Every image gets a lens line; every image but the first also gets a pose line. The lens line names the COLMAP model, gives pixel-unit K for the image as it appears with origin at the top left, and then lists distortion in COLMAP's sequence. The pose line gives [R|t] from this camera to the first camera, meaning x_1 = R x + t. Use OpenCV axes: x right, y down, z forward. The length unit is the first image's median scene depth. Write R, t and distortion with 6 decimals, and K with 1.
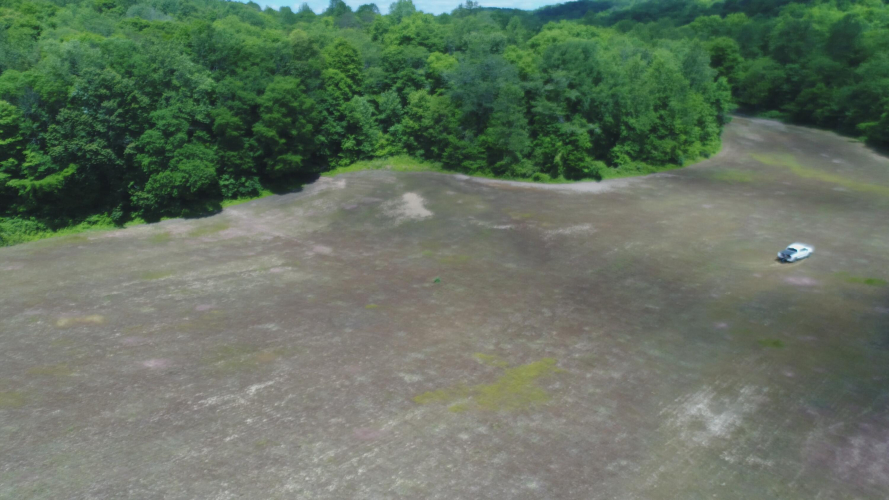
lens RADIAL K [[623.0, 0, 444.5], [0, 623.0, 250.0], [0, 0, 1]] dist [0.001484, -0.002286]
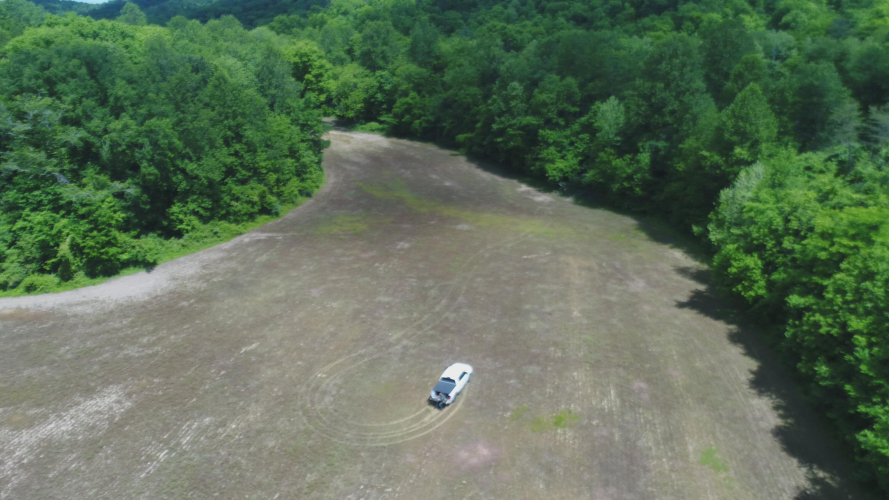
lens RADIAL K [[623.0, 0, 444.5], [0, 623.0, 250.0], [0, 0, 1]] dist [0.001484, -0.002286]
pose [[0.826373, -0.167918, 0.537504, 0.160115], [0.167675, 0.984584, 0.049800, -0.112776], [-0.537580, 0.048973, 0.841789, 0.312974]]
